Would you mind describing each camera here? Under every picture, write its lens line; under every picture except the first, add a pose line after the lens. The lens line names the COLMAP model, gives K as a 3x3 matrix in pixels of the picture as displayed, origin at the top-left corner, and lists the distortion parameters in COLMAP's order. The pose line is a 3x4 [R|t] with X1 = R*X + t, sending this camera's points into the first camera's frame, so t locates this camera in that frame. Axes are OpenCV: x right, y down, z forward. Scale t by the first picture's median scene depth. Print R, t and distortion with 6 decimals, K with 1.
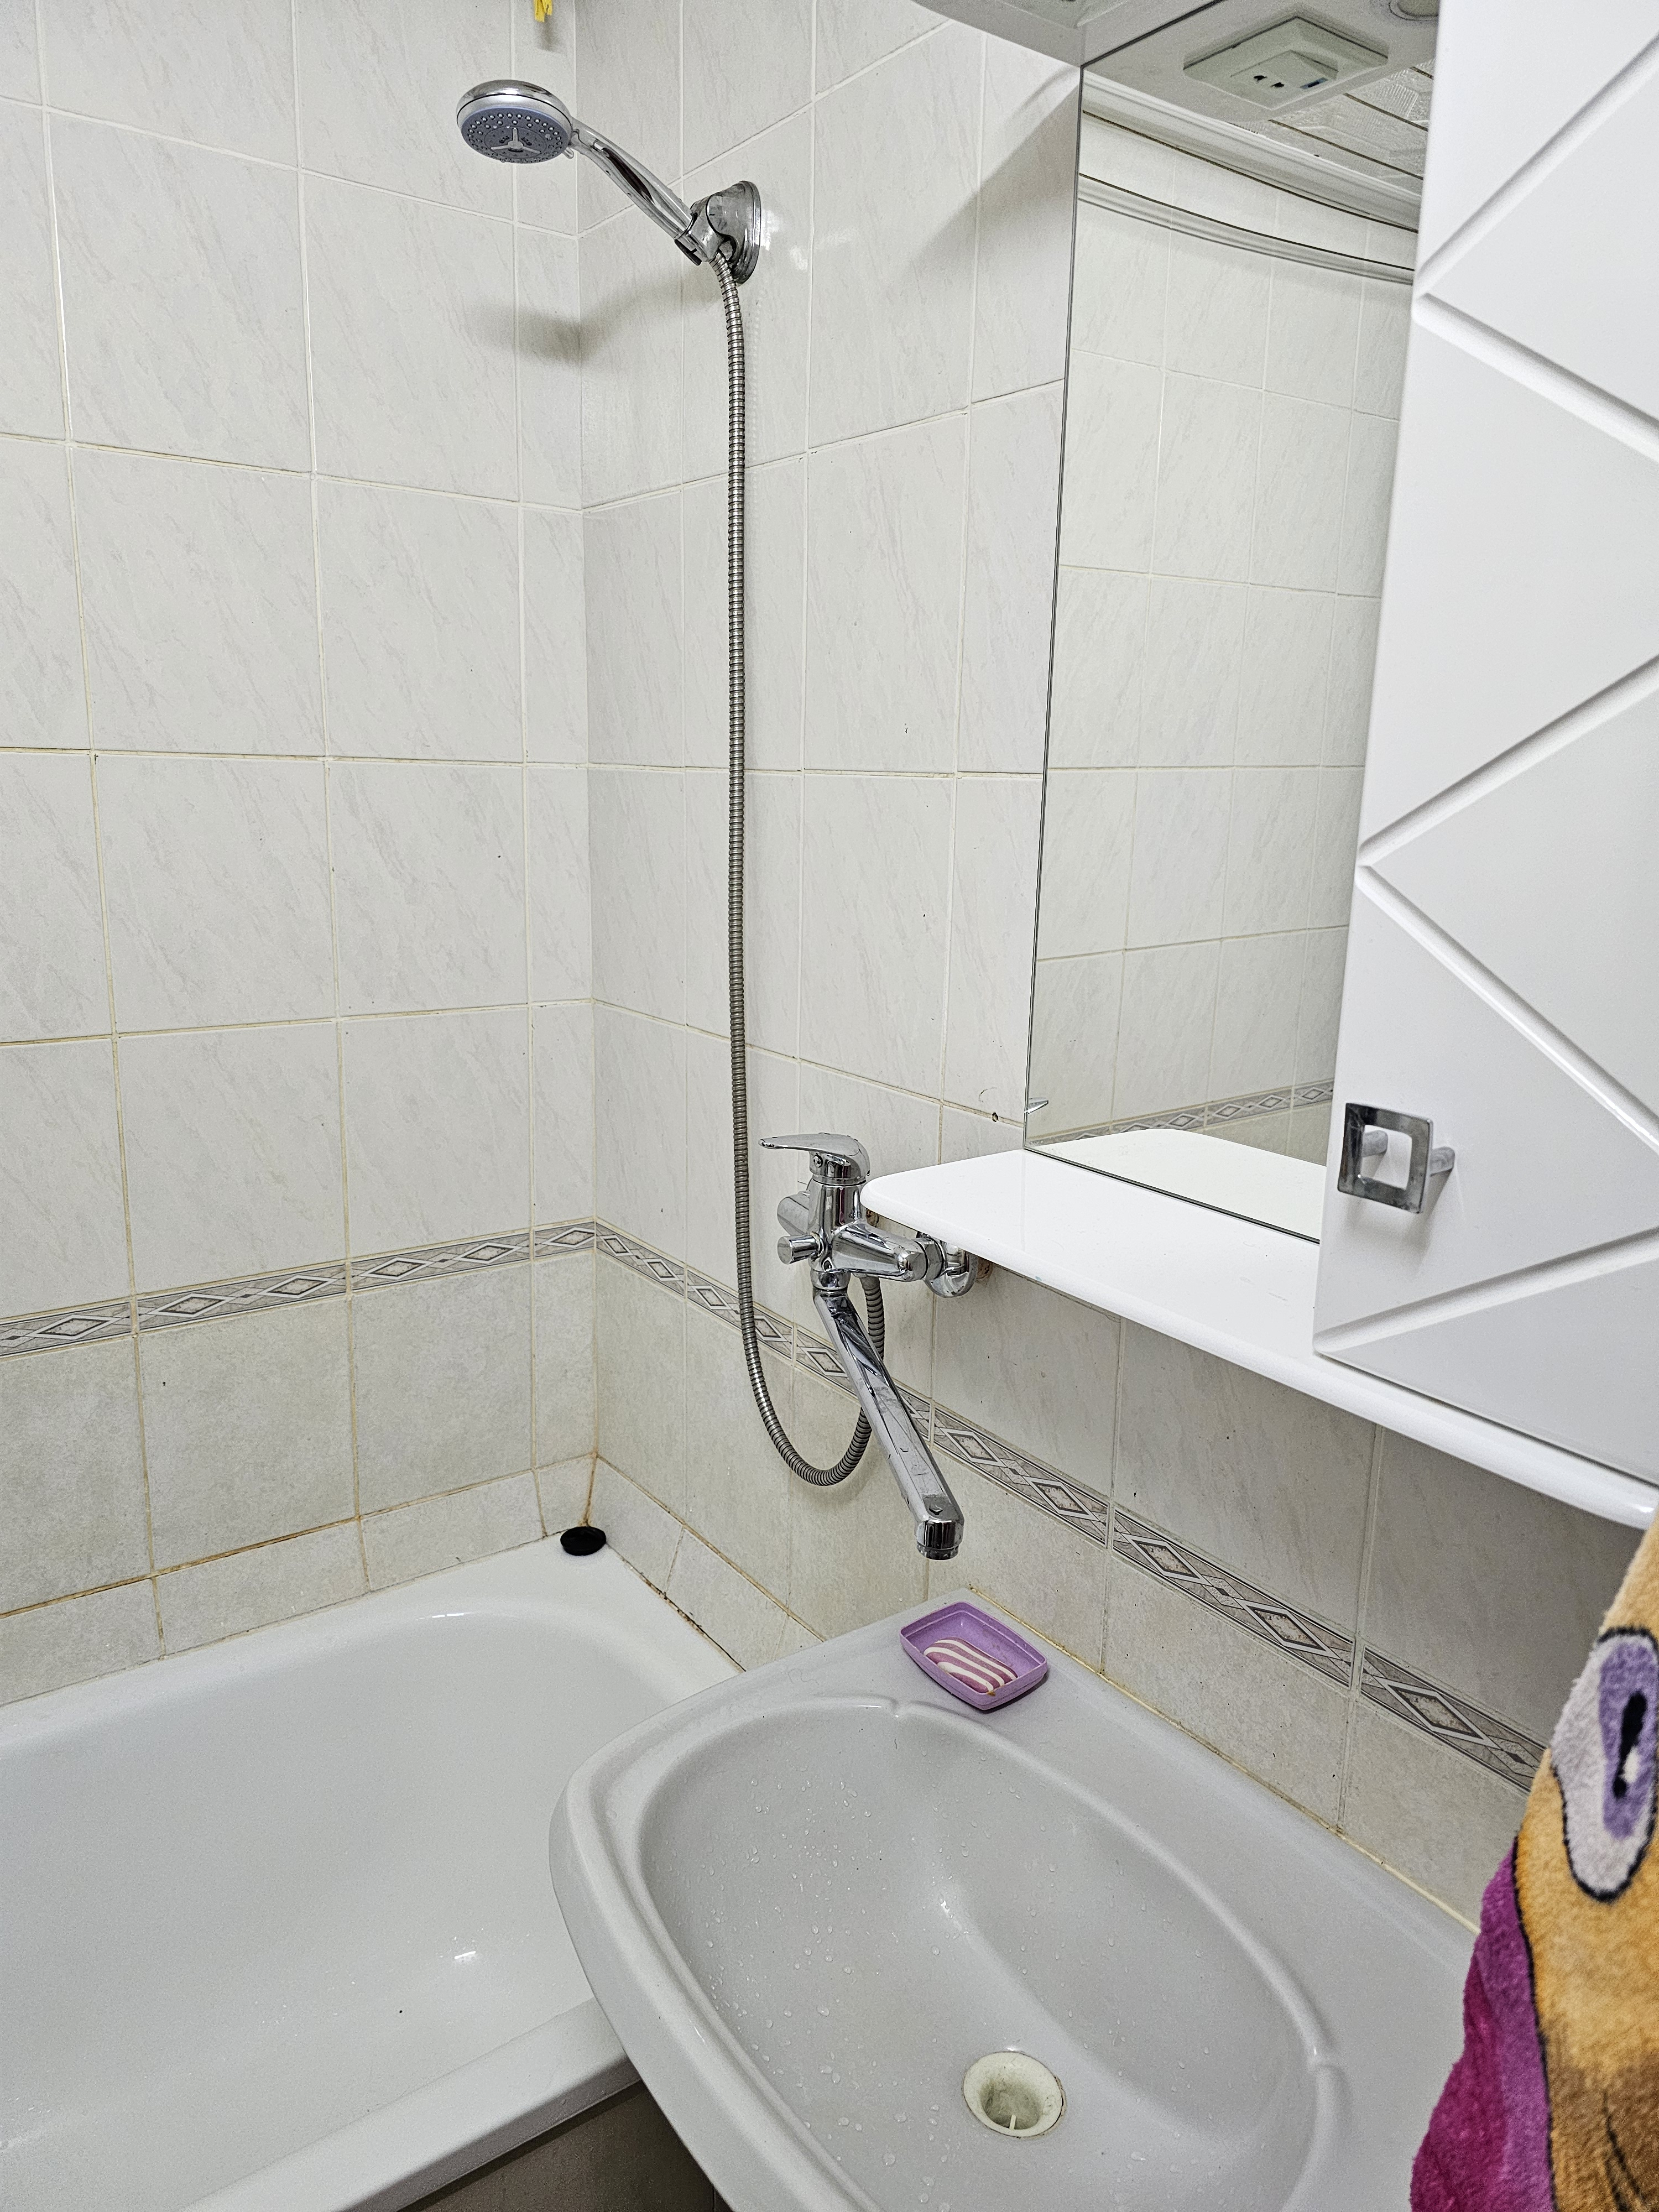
lens RADIAL K [[1481.2, 0, 844.1], [0, 1481.2, 1084.9], [0, 0, 1]] dist [0.050109, -0.050396]
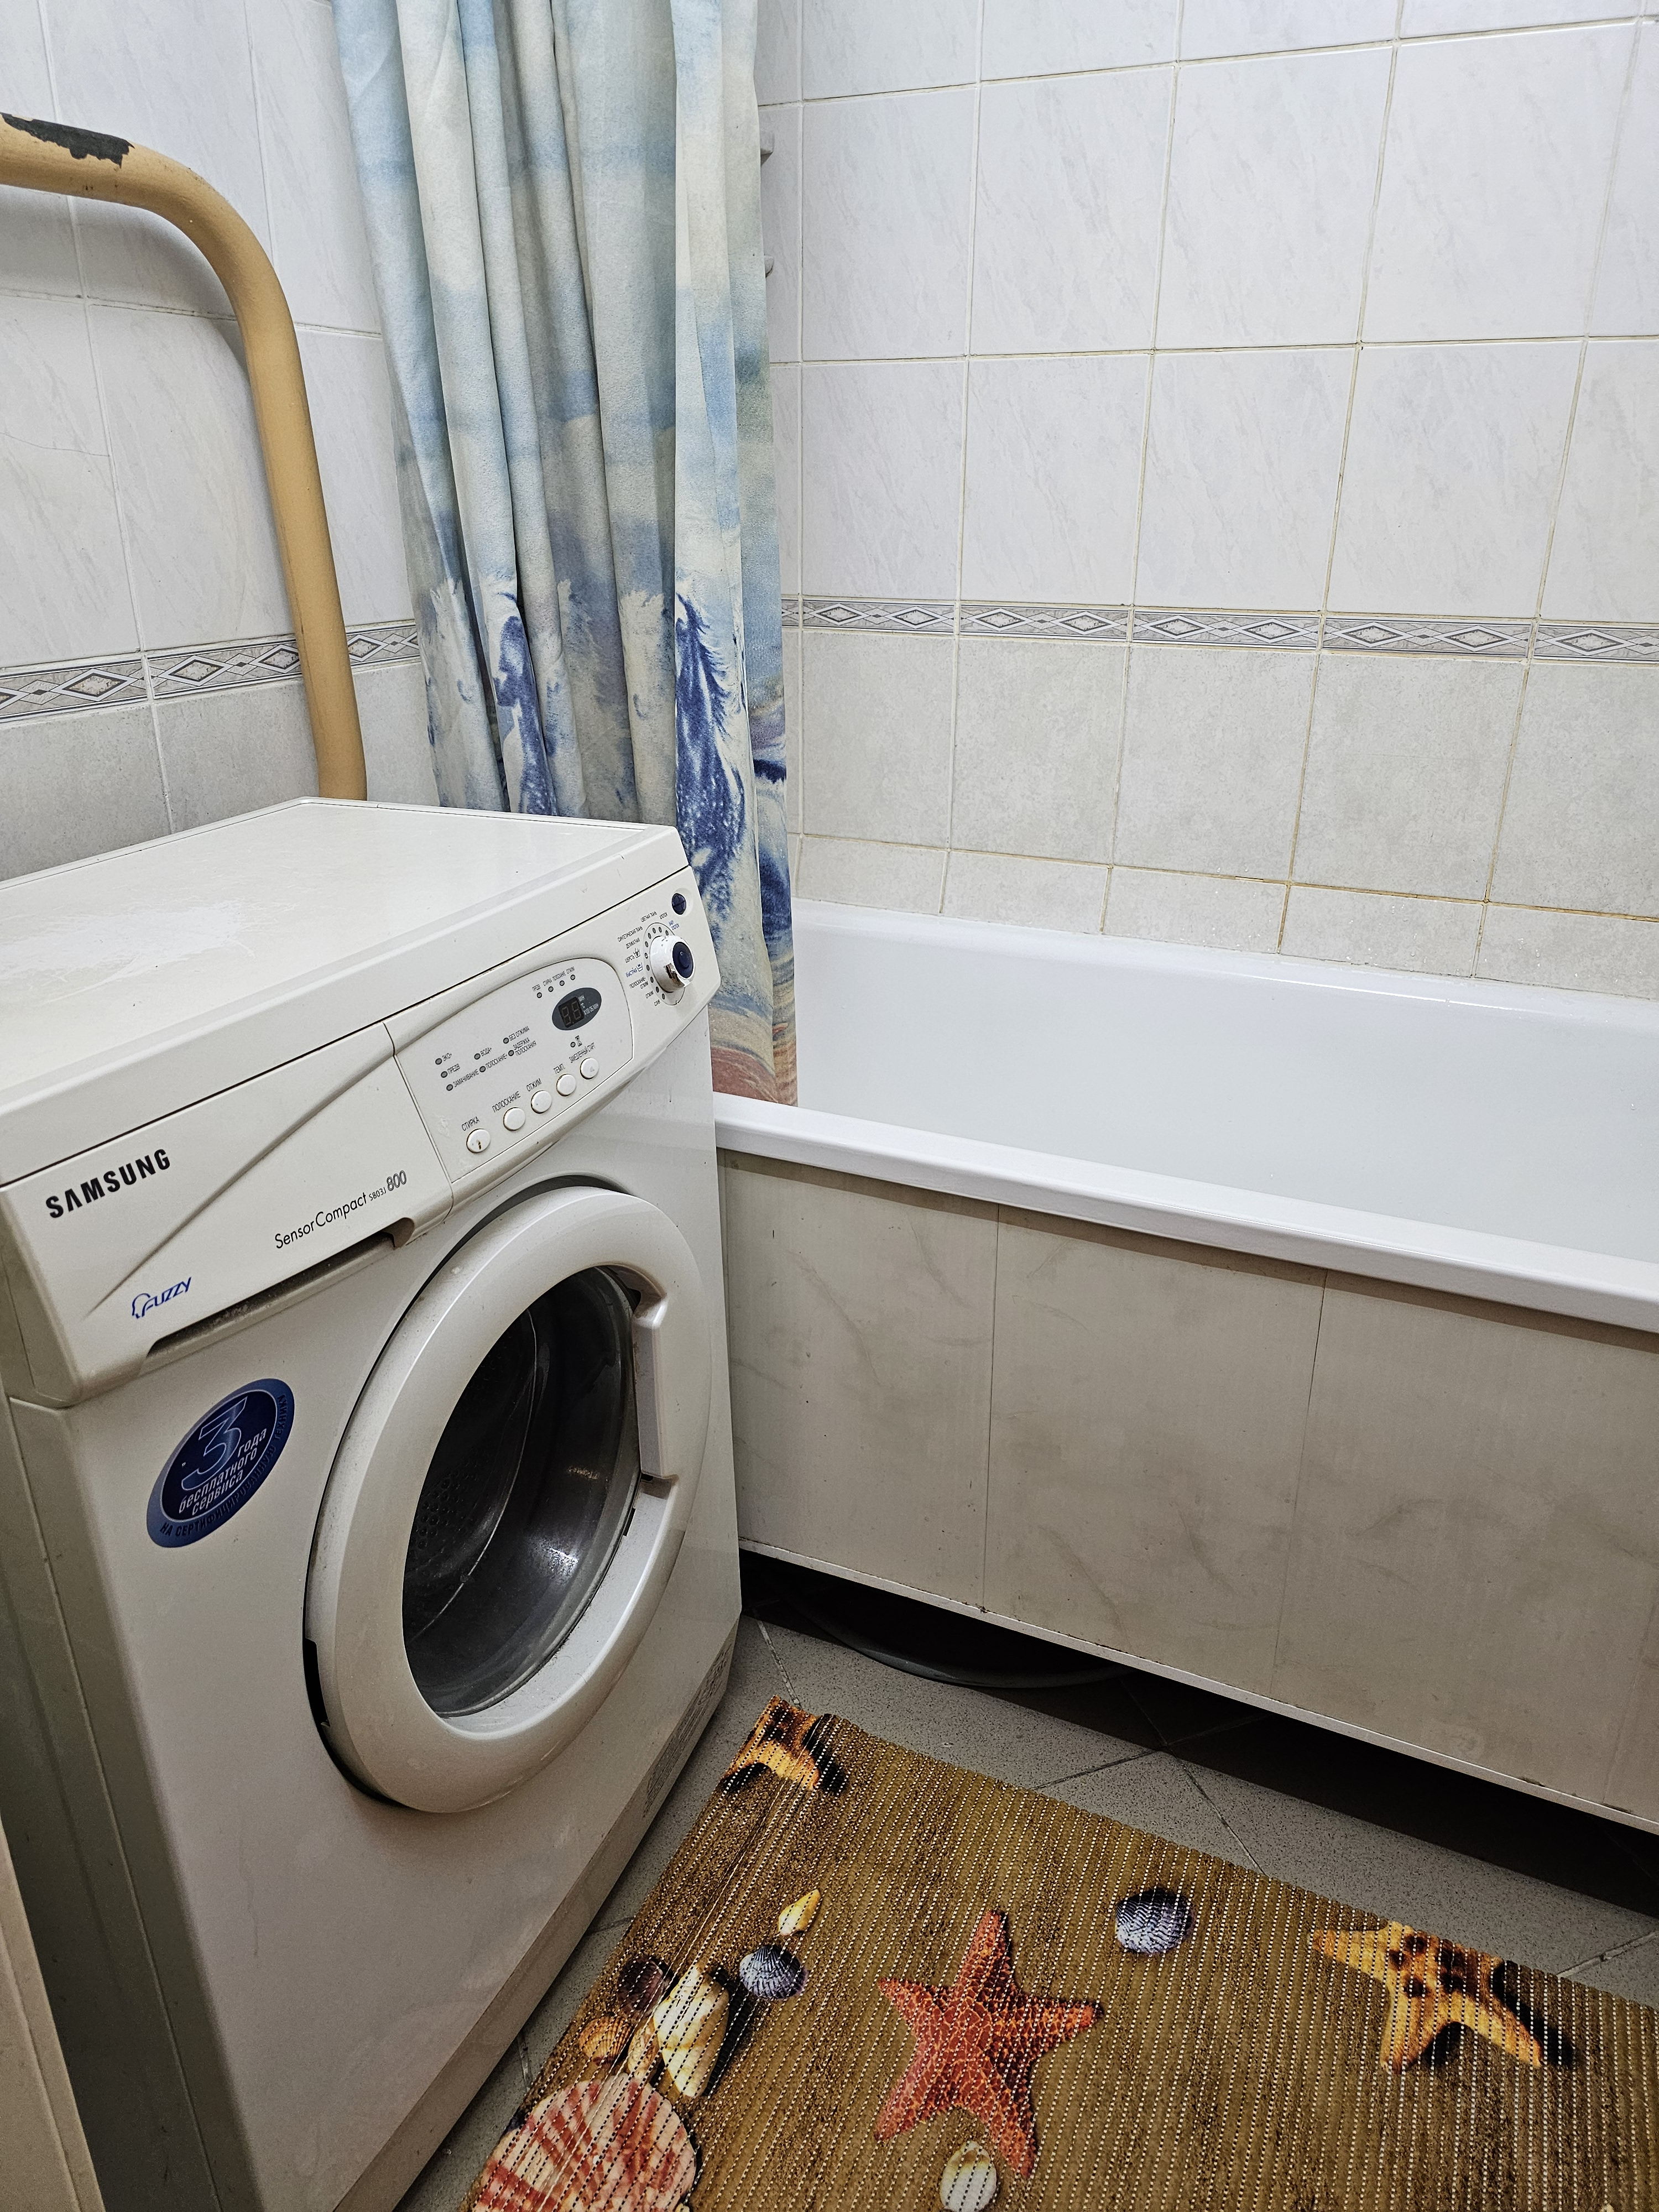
lens RADIAL K [[1481.2, 0, 827.1], [0, 1481.2, 1066.2], [0, 0, 1]] dist [0.050109, -0.050396]
pose [[0.492211, 0.298744, -0.817606, 0.130704], [-0.173964, 0.954075, 0.243879, 0.316775], [0.852915, 0.022194, 0.521577, -0.054799]]
